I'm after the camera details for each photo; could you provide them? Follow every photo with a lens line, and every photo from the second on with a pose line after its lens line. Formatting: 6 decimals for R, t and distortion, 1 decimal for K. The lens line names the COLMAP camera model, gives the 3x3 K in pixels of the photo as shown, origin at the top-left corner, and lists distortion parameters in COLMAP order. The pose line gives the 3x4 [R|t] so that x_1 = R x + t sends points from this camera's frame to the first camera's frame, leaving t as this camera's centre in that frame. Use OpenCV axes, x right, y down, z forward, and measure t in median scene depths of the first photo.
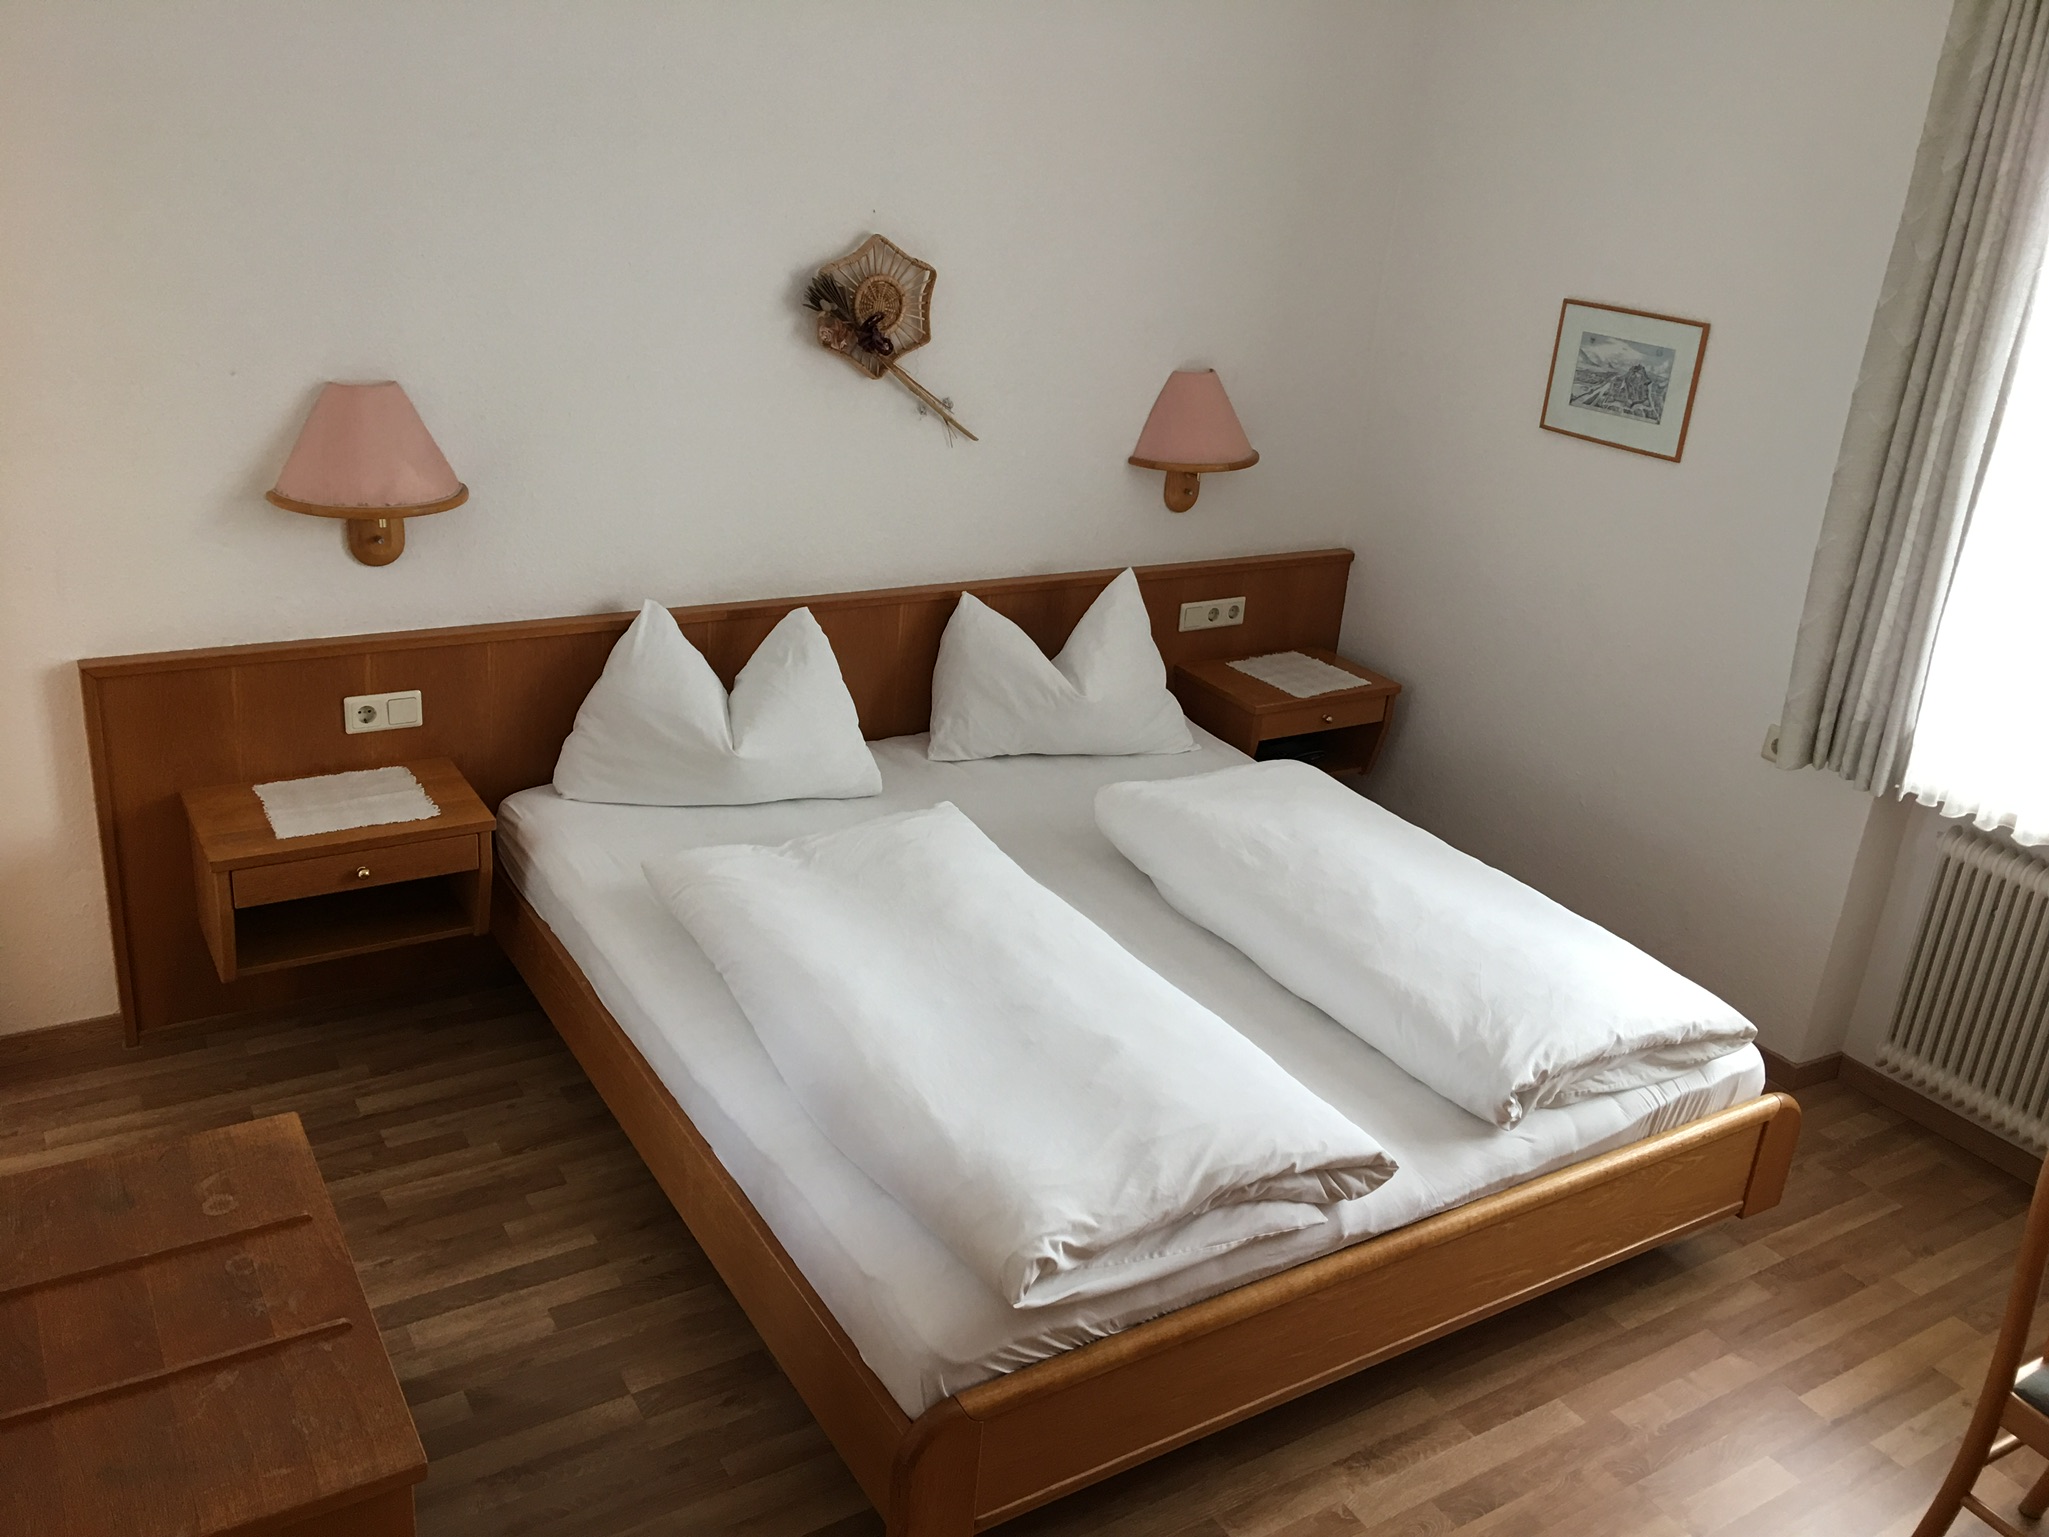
lens RADIAL K [[1715.2, 0, 1022.6], [0, 1715.2, 759.5], [0, 0, 1]] dist [0.029634, -0.017681]
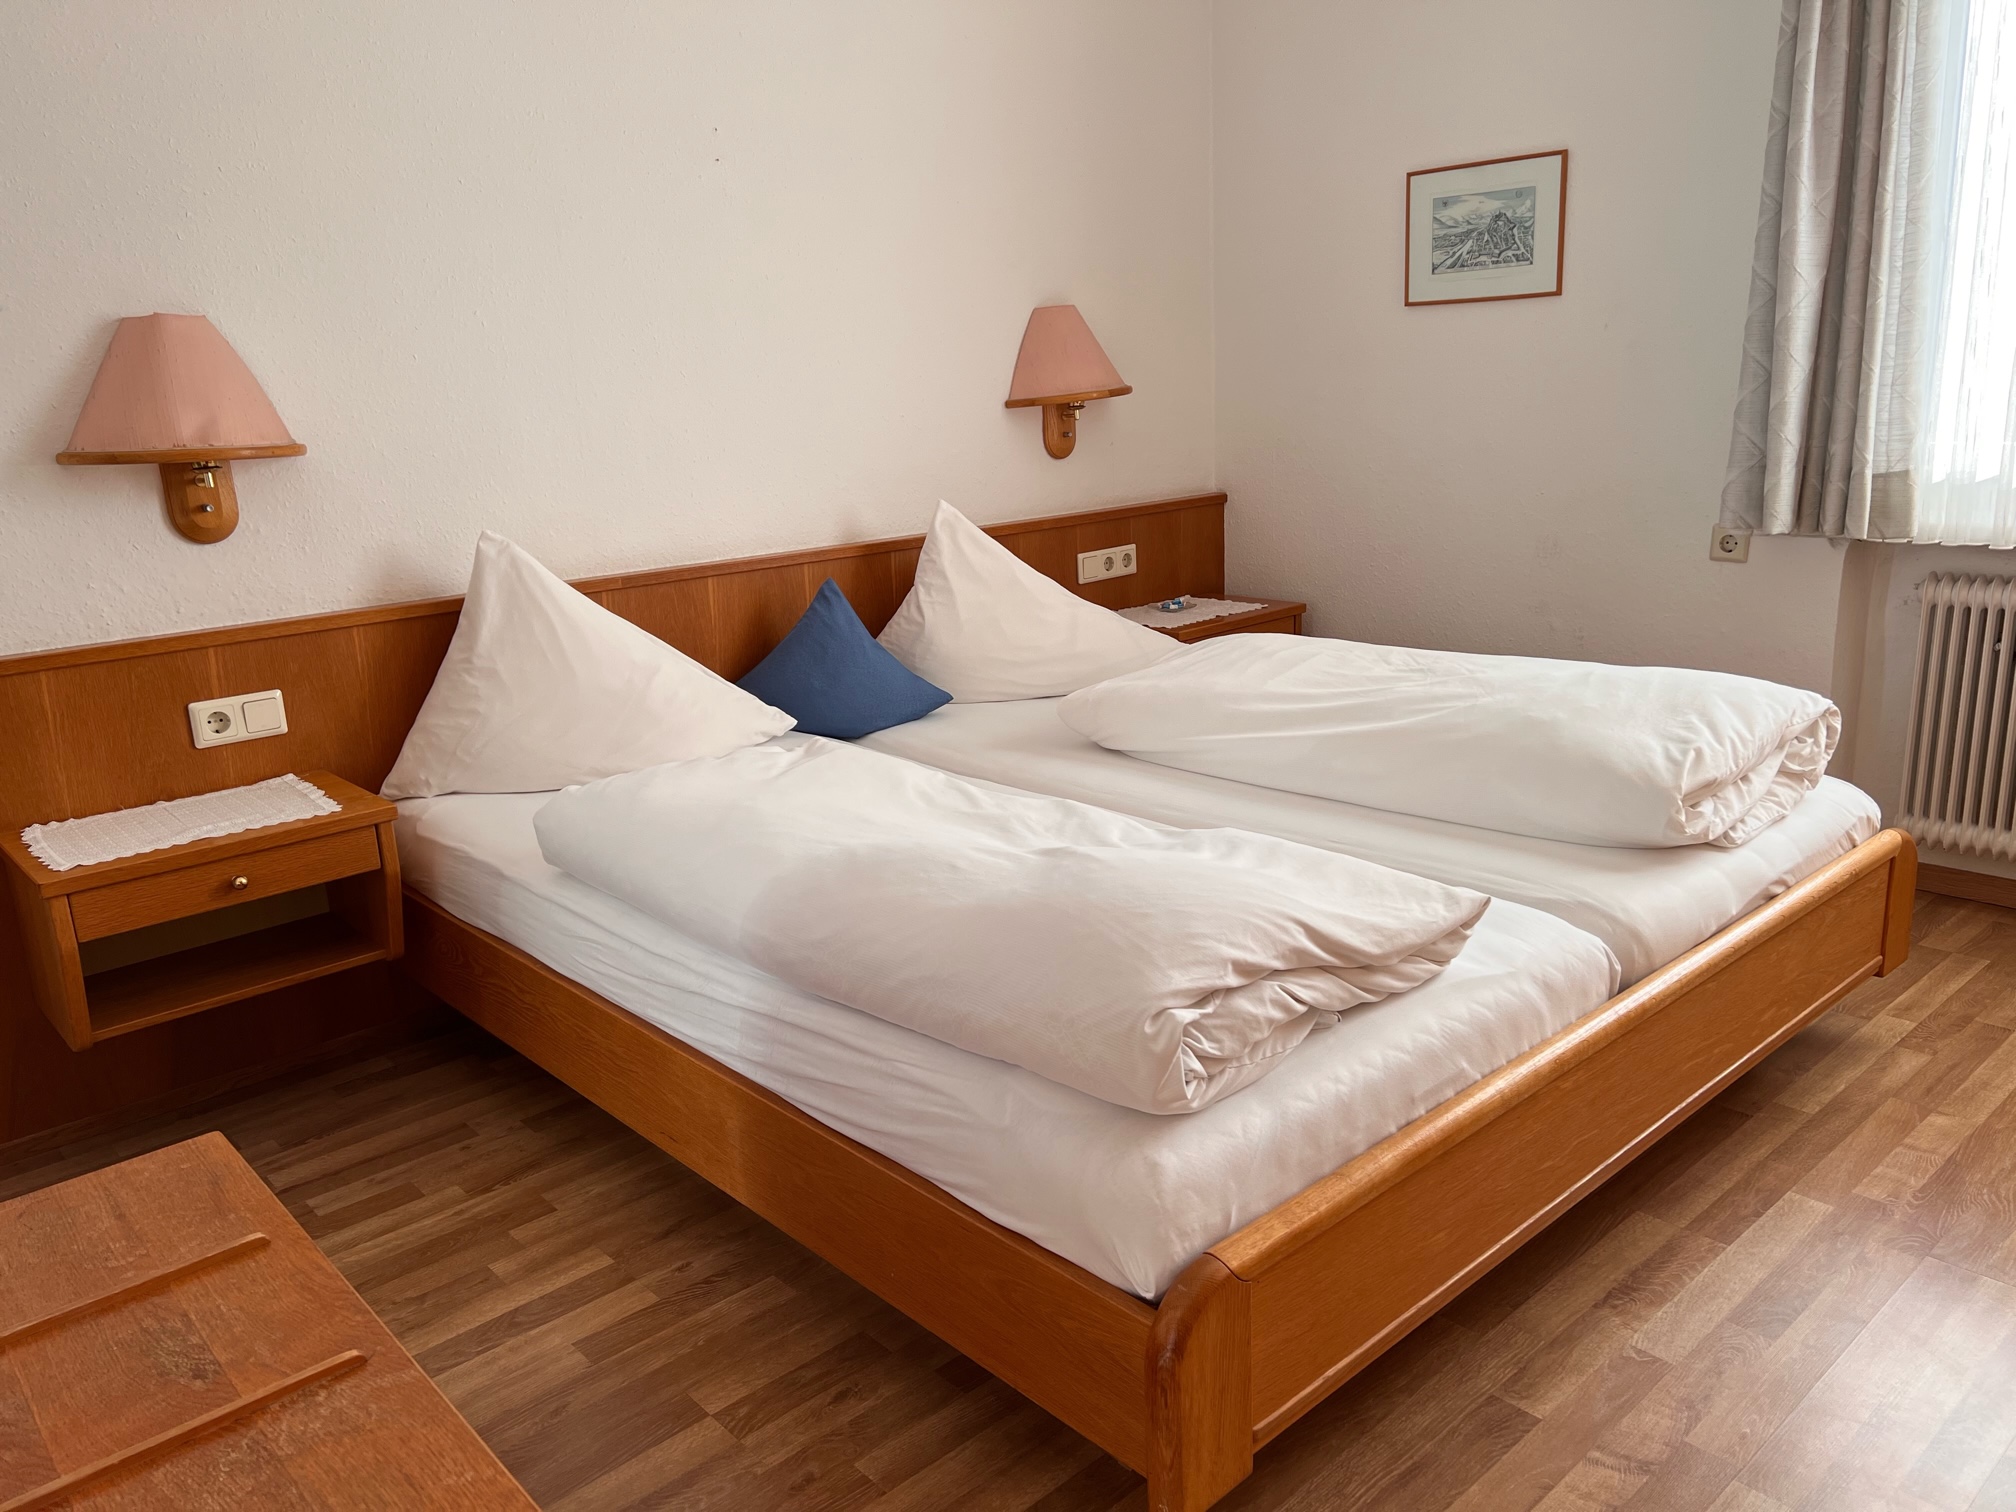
lens RADIAL K [[1525.2, 0, 1006.4], [0, 1525.2, 763.9], [0, 0, 1]] dist [-0.003699, 0.022928]
pose [[0.976482, -0.167998, 0.135128, -0.111438], [0.181942, 0.978371, -0.098419, 0.138969], [-0.115671, 0.120690, 0.985928, 0.227623]]
